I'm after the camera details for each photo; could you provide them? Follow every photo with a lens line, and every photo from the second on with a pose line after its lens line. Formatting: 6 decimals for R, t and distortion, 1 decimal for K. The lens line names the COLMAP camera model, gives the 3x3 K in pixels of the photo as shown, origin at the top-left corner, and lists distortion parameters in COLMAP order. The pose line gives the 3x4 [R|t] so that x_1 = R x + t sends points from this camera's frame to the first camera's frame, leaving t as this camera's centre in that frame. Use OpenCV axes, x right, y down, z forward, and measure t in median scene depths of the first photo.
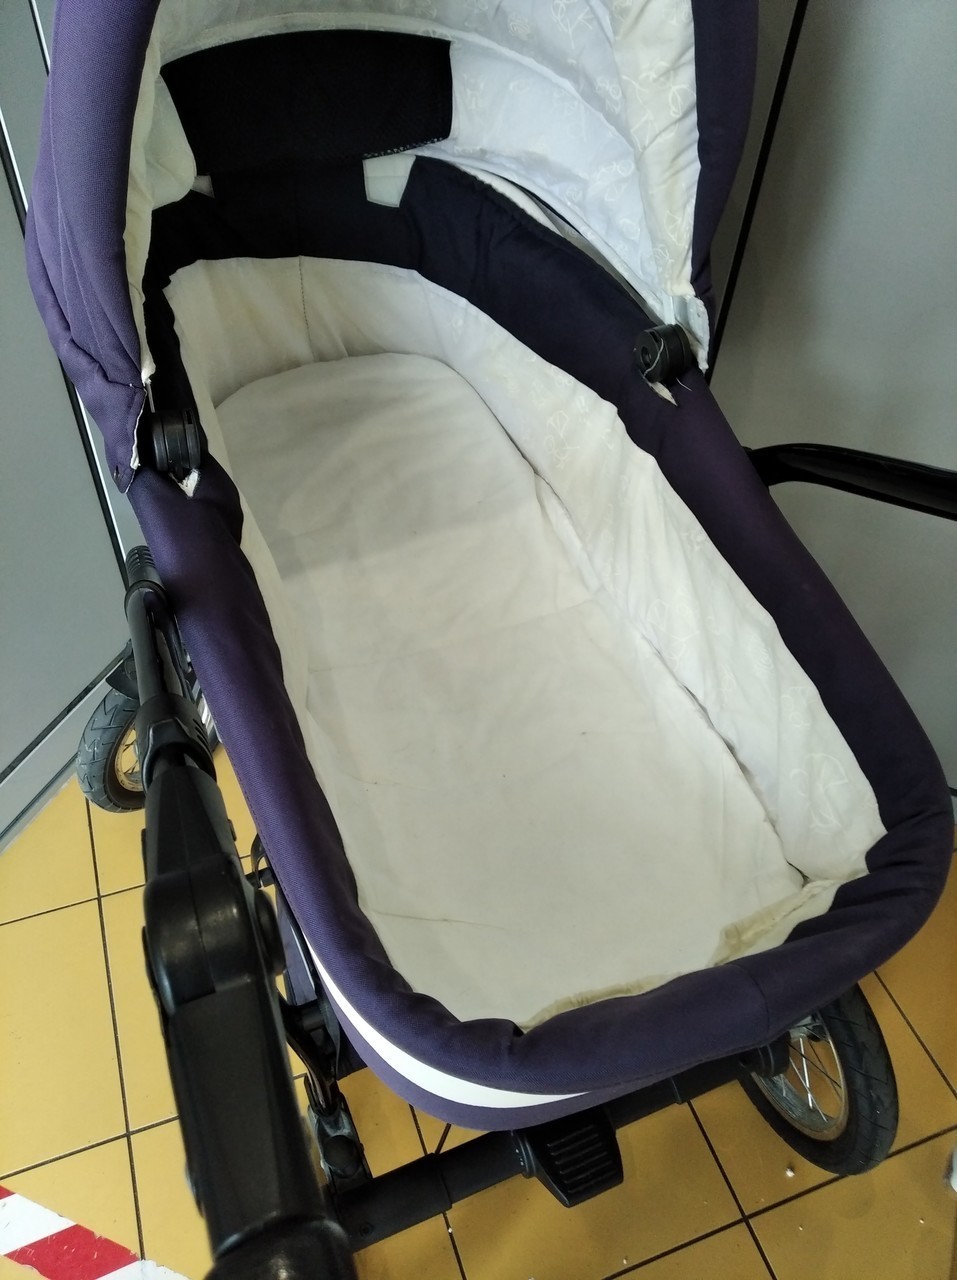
lens RADIAL K [[971.8, 0, 491.0], [0, 971.8, 627.5], [0, 0, 1]] dist [0.031870, -0.054324]
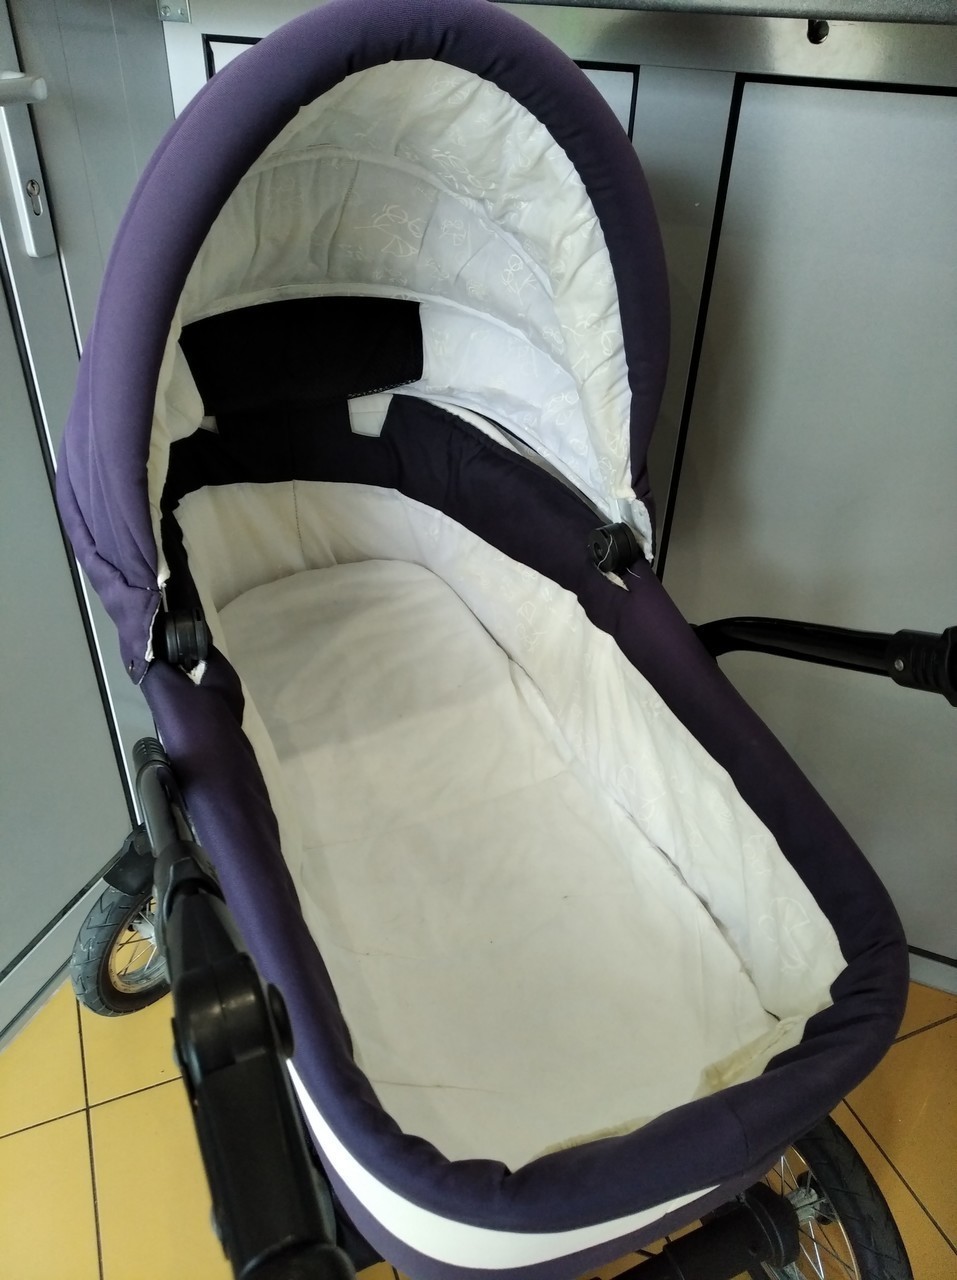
lens RADIAL K [[971.8, 0, 488.8], [0, 971.8, 640.7], [0, 0, 1]] dist [0.031870, -0.054324]
pose [[0.999056, -0.040744, 0.015072, 0.008465], [0.042923, 0.979279, -0.197912, 0.043284], [-0.006696, 0.198373, 0.980104, -0.088106]]
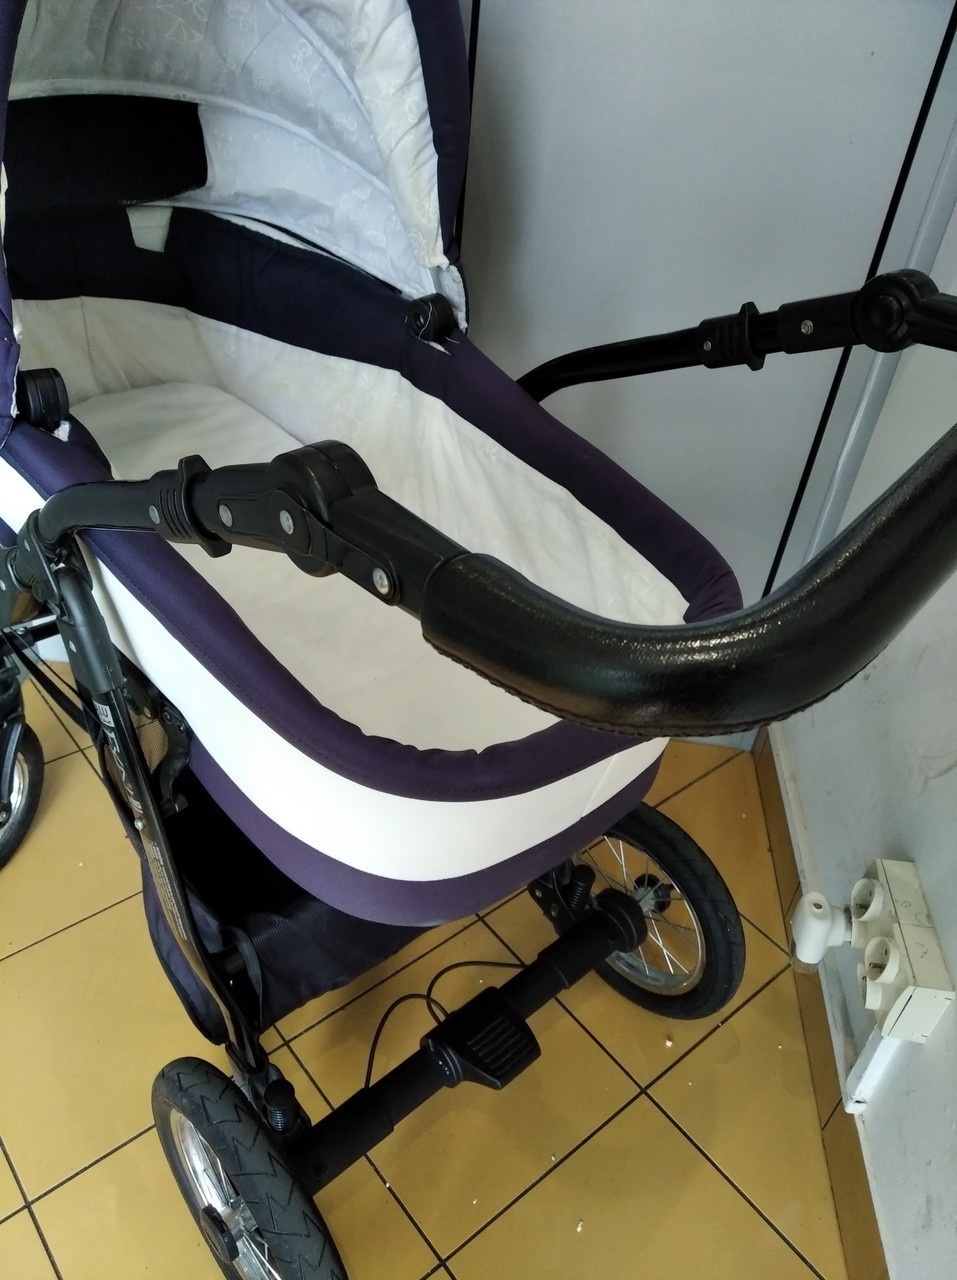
lens RADIAL K [[971.8, 0, 477.4], [0, 971.8, 630.7], [0, 0, 1]] dist [0.031870, -0.054324]
pose [[0.942841, -0.174286, 0.284035, -0.182218], [0.215155, 0.969246, -0.119462, 0.255991], [-0.254479, 0.173746, 0.951343, -0.117450]]
